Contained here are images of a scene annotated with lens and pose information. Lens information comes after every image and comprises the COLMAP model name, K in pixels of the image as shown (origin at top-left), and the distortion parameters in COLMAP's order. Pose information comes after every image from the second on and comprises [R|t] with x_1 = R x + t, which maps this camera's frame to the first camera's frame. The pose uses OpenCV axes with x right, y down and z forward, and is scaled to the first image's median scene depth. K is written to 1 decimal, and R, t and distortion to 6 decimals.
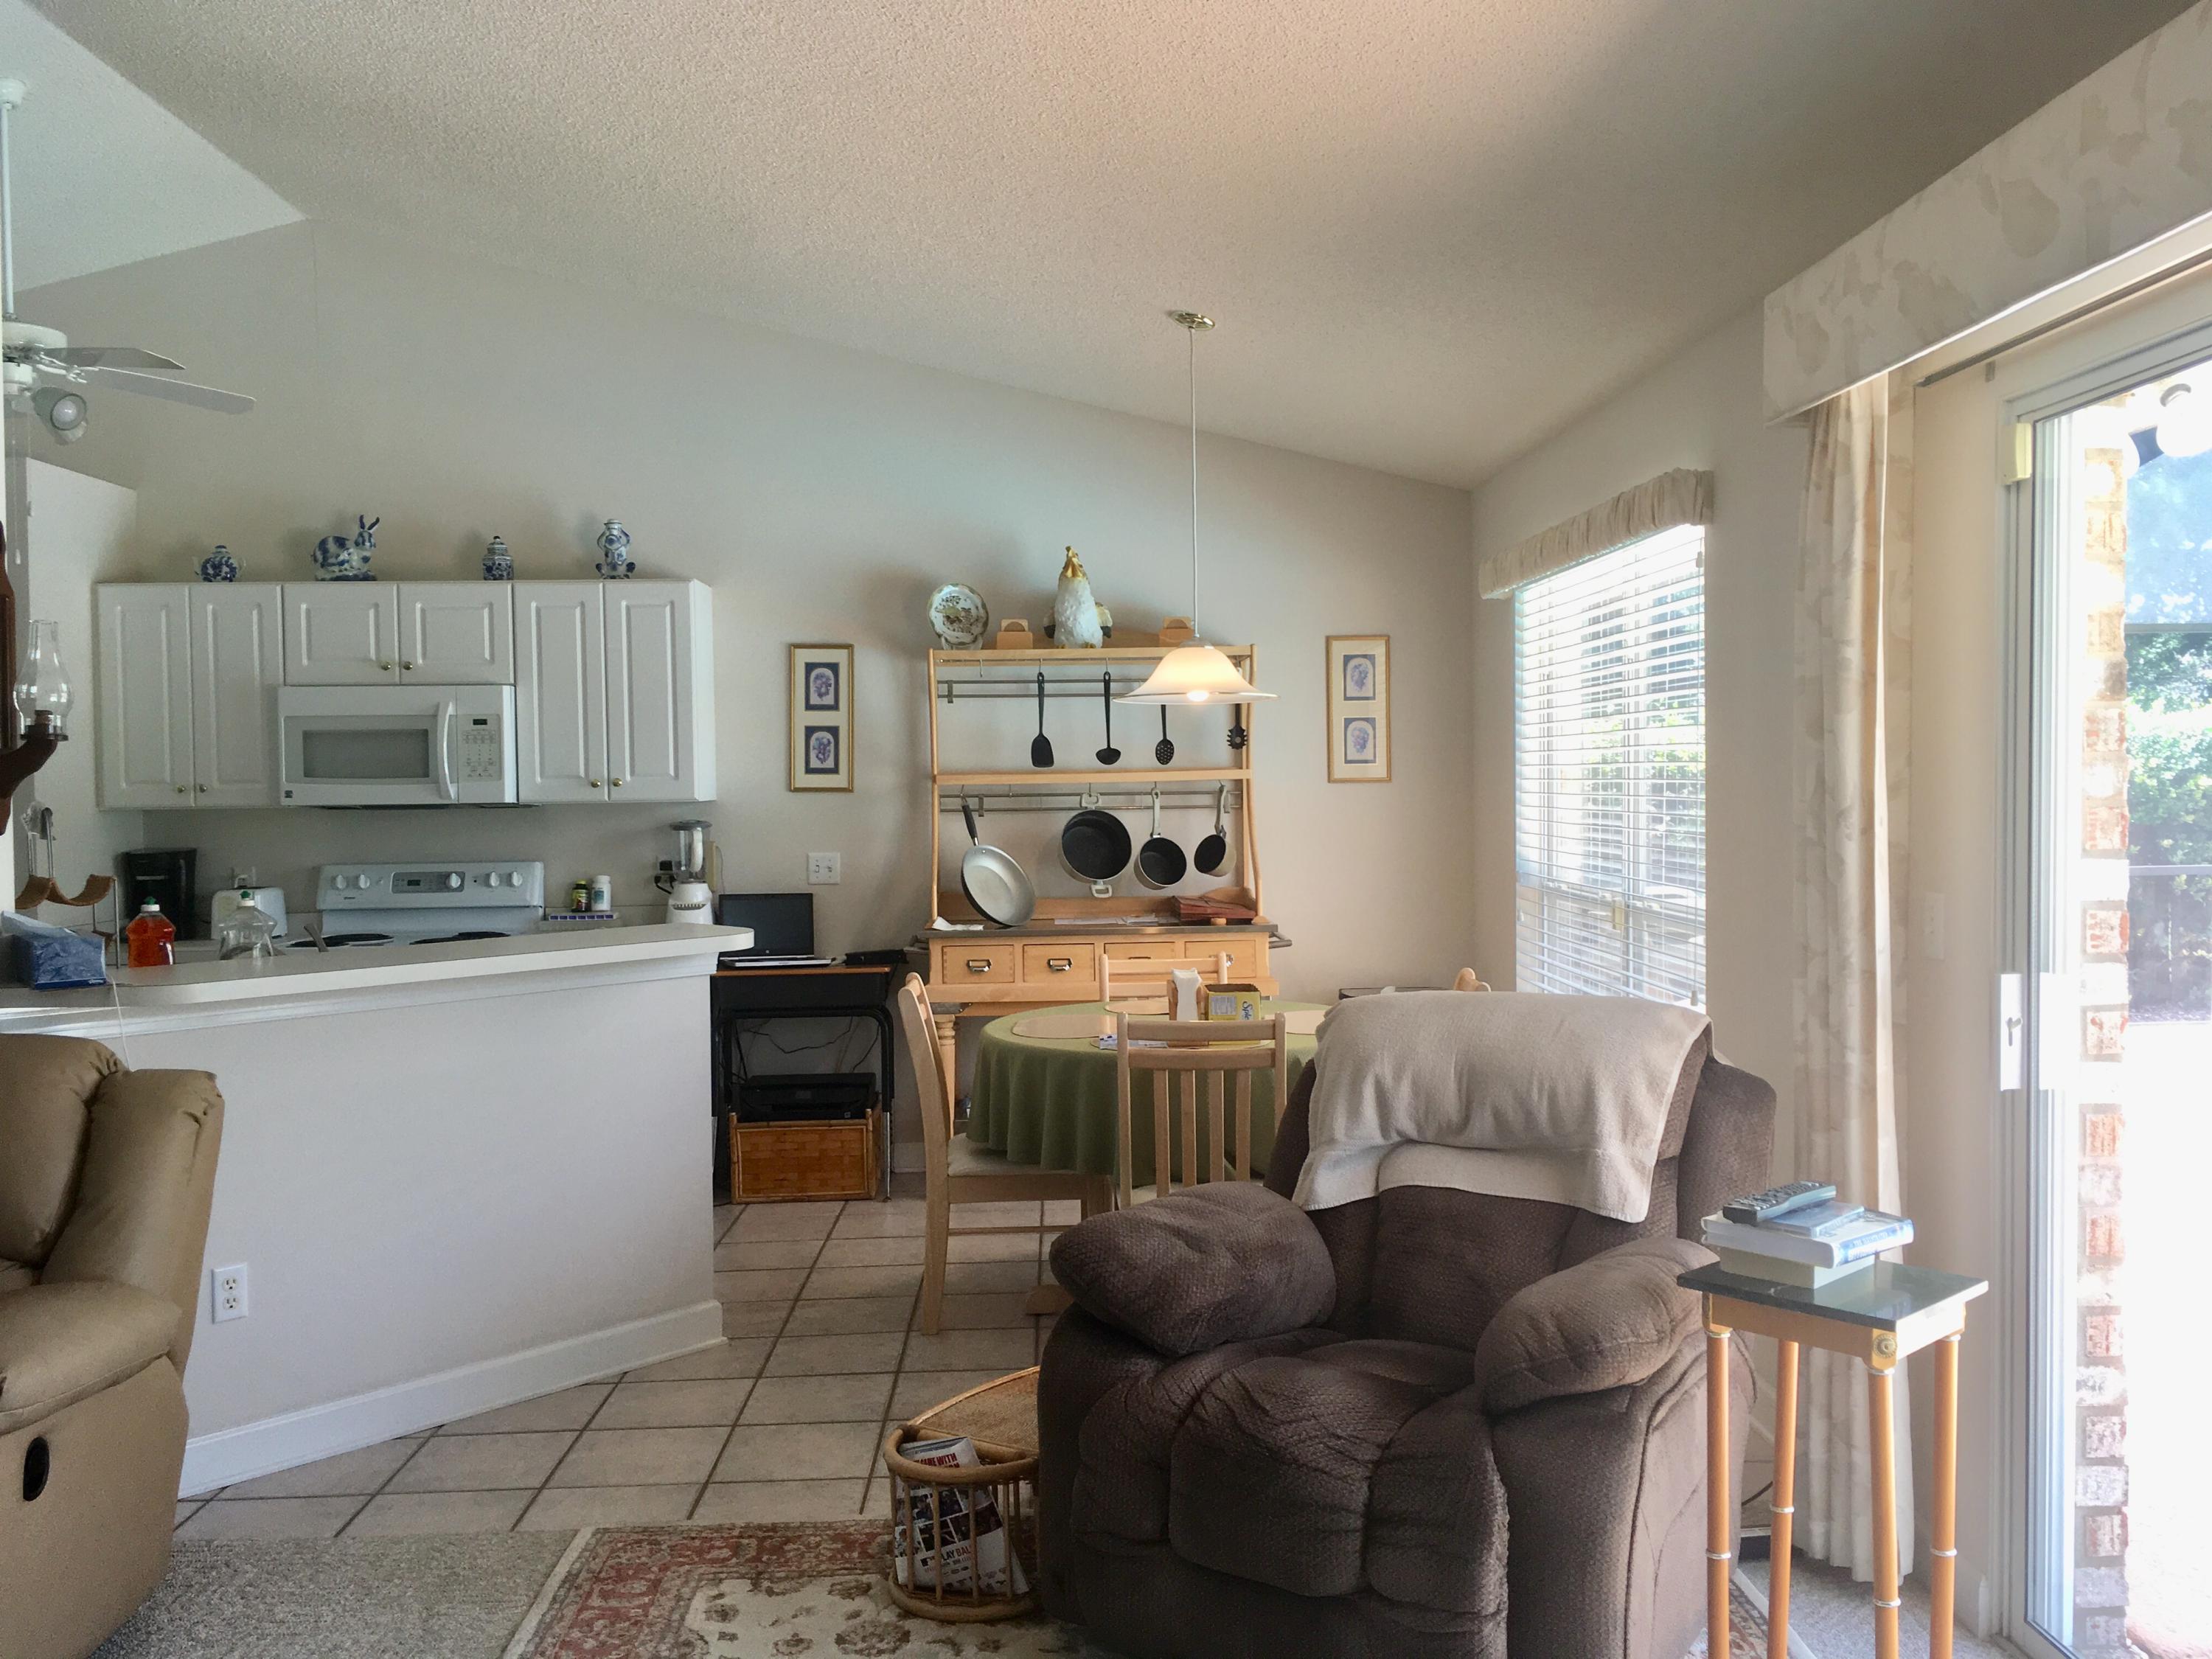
lens RADIAL K [[1904.3, 0, 1104.5], [0, 1904.3, 835.1], [0, 0, 1]] dist [0.056713, -0.067195]
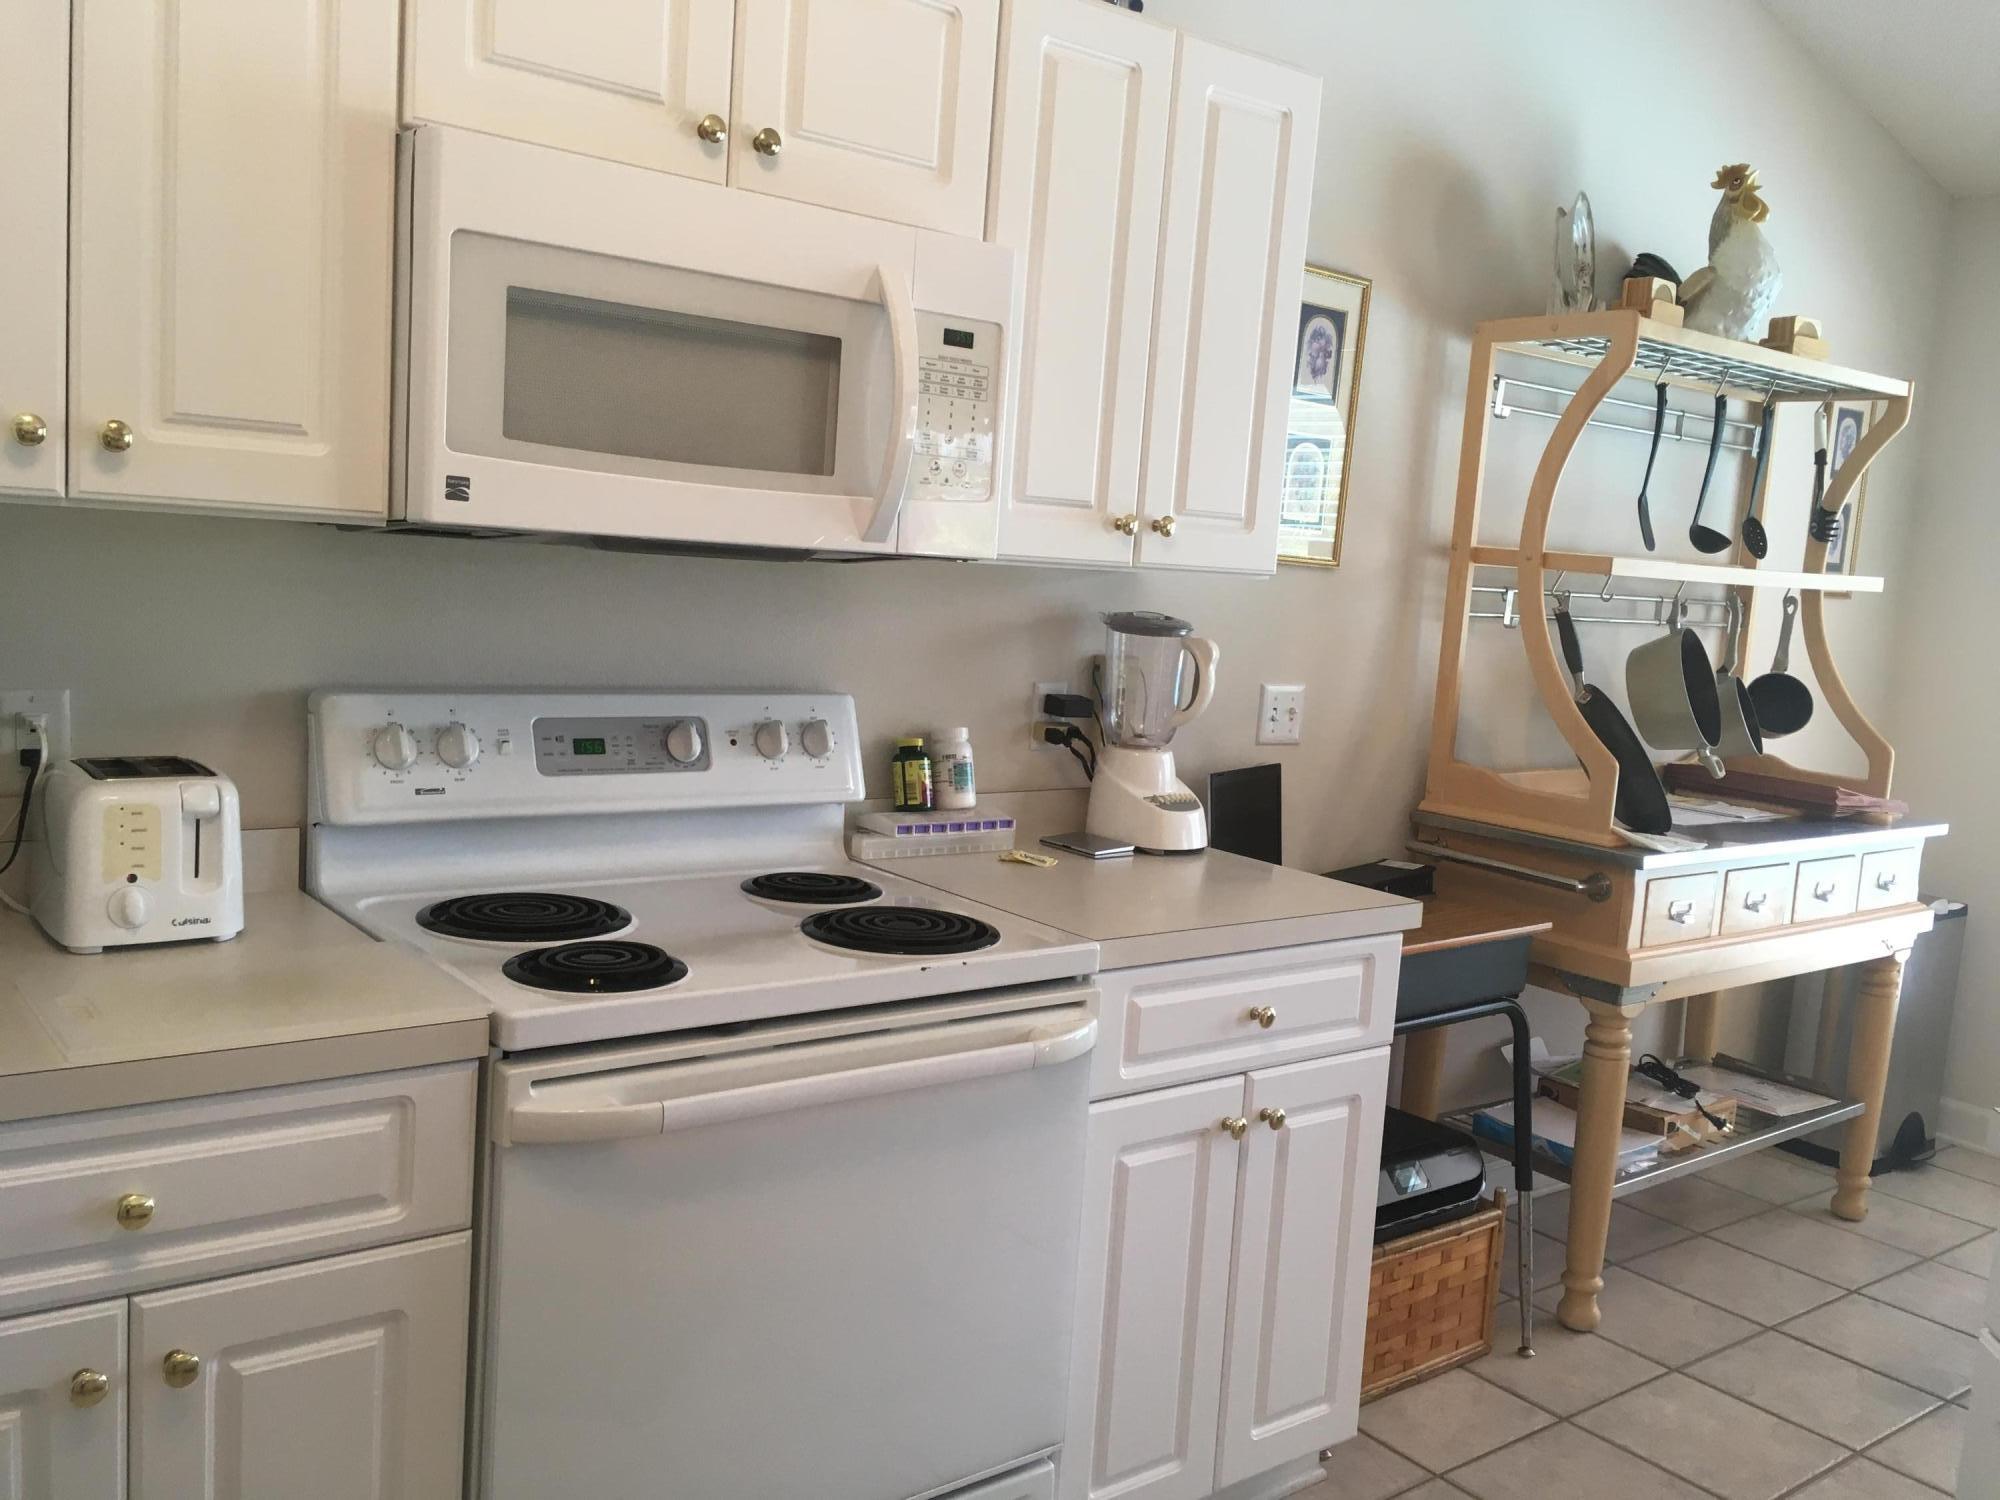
lens RADIAL K [[1721.8, 0, 988.9], [0, 1721.8, 746.1], [0, 0, 1]] dist [0.056713, -0.067195]
pose [[0.799279, -0.000658, 0.600960, -0.502359], [-0.063293, 0.994346, 0.085268, -0.008657], [-0.597618, -0.106189, 0.794718, 0.690907]]
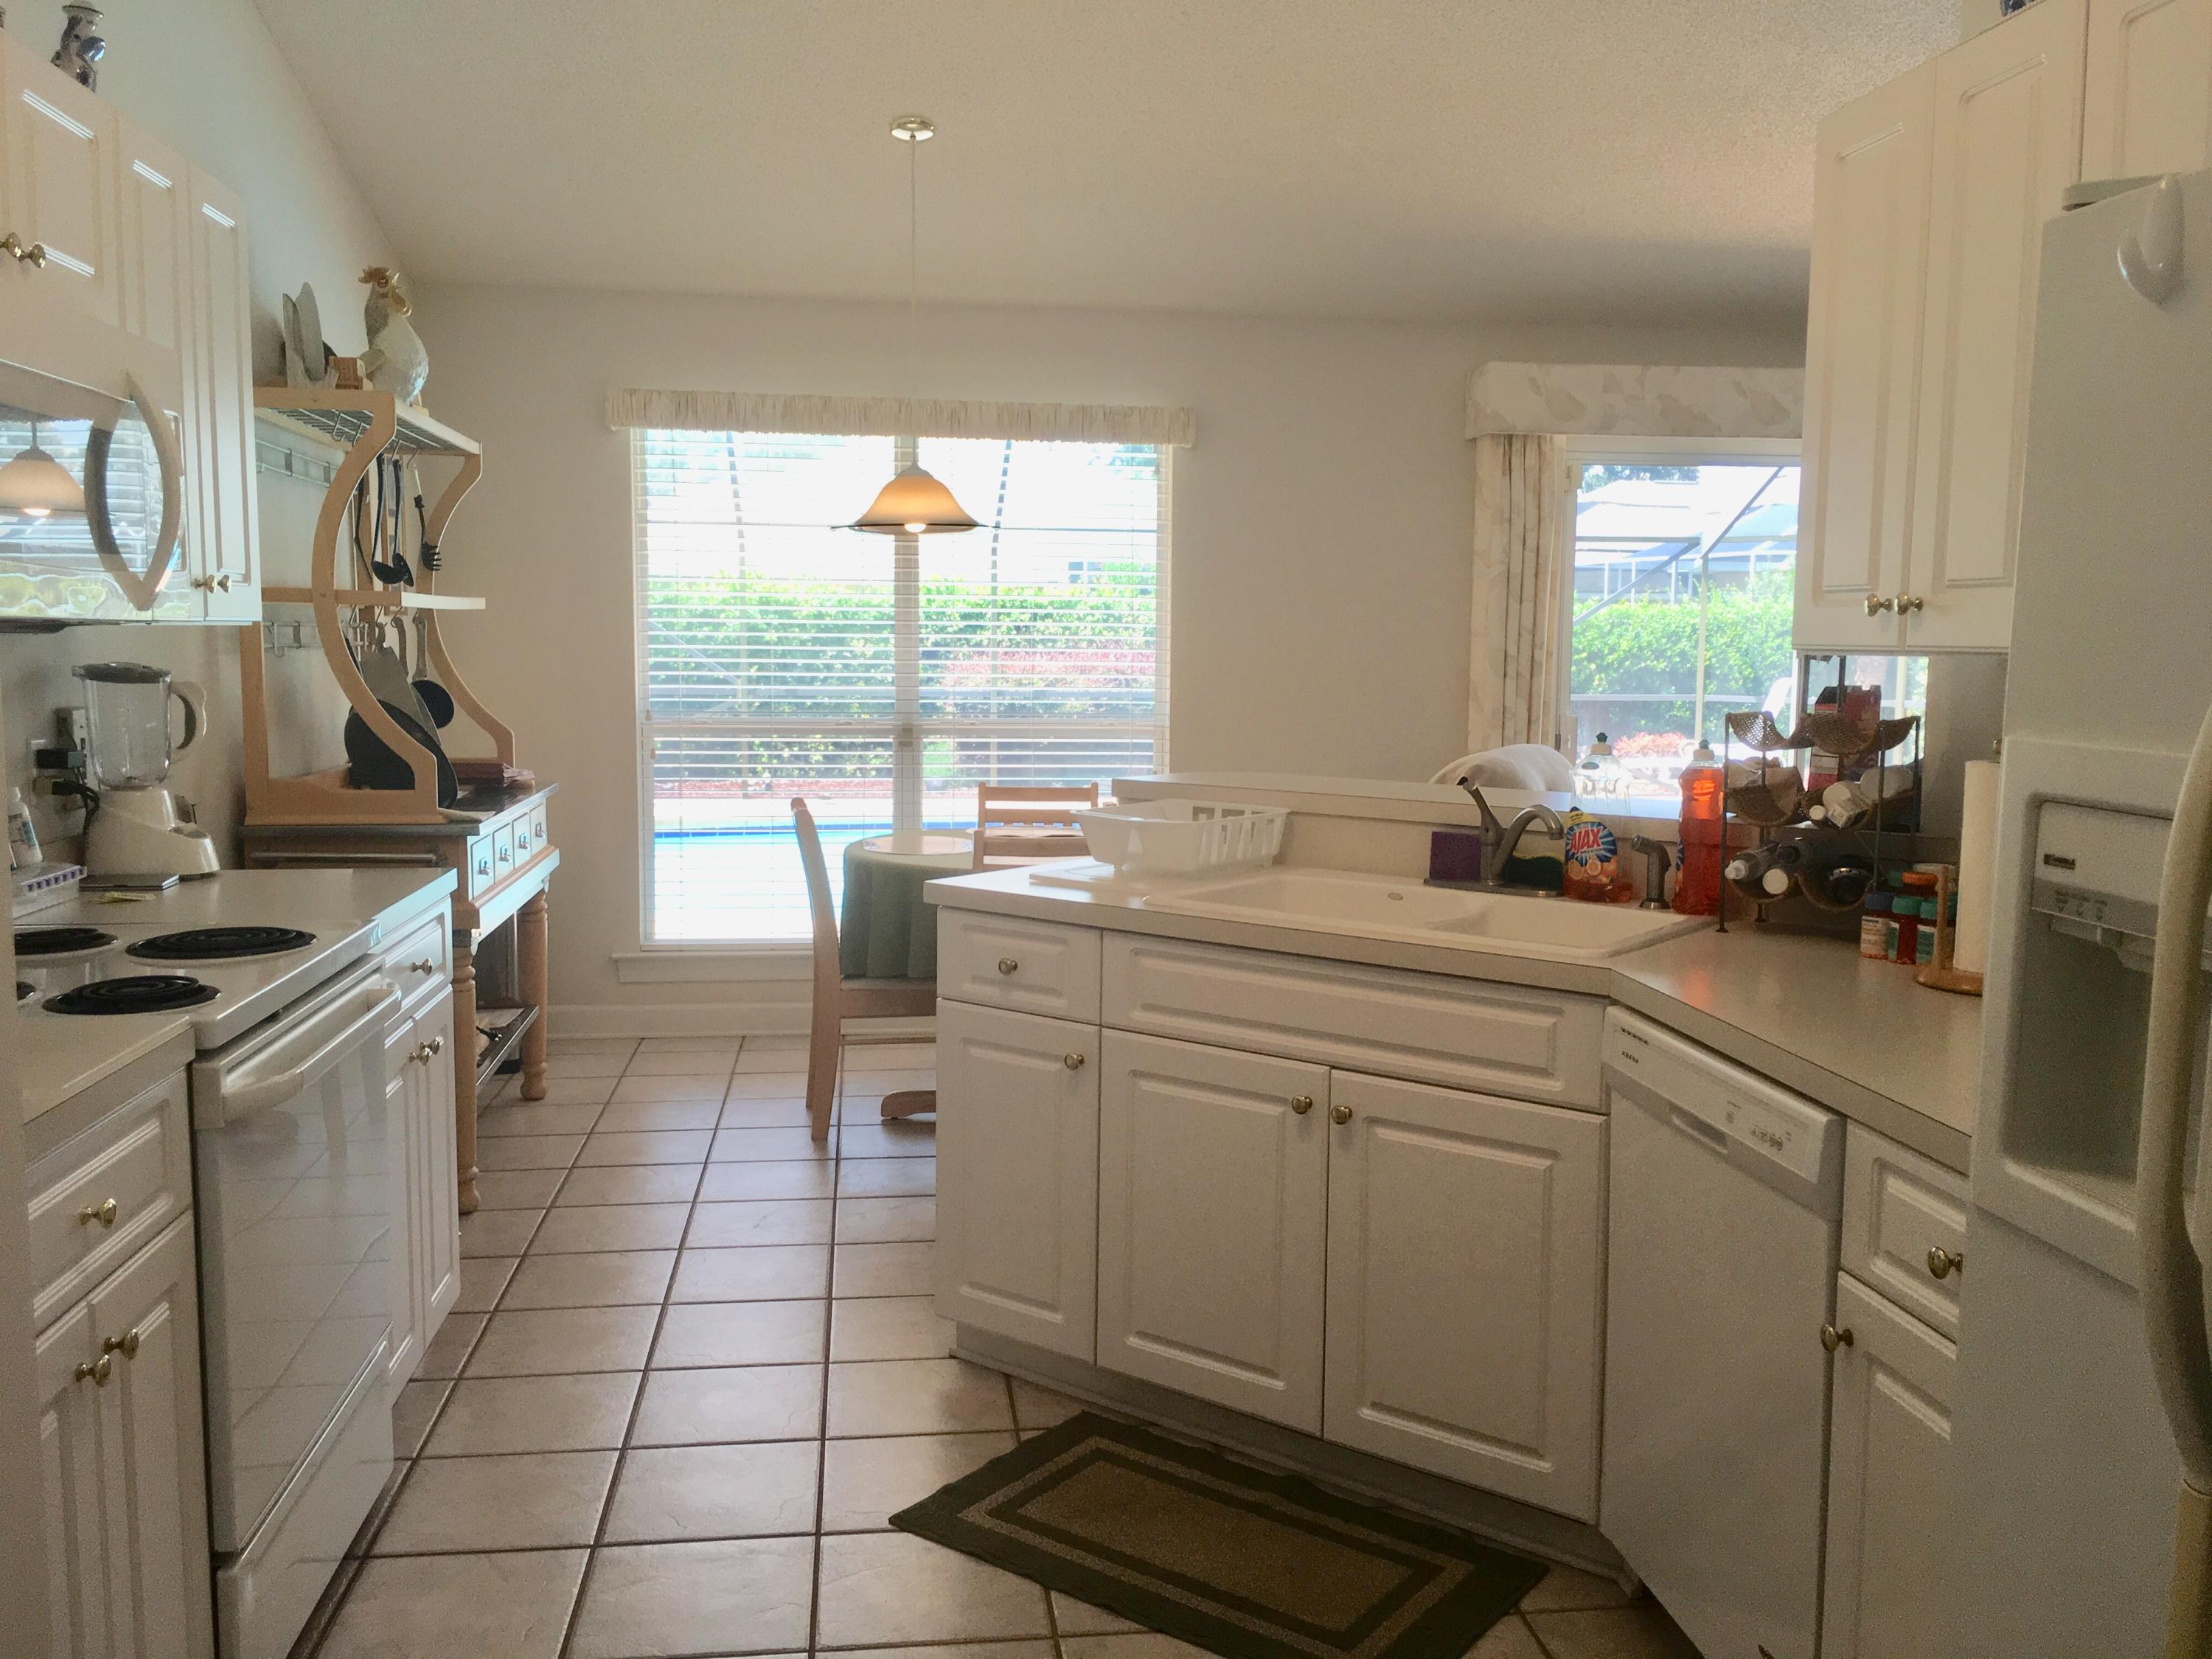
lens RADIAL K [[1904.3, 0, 1103.9], [0, 1904.3, 837.7], [0, 0, 1]] dist [0.056713, -0.067195]
pose [[-0.106032, -0.092187, 0.990080, -0.752874], [0.017523, 0.995365, 0.094556, -0.005204], [-0.994208, 0.027375, -0.103925, 0.805035]]
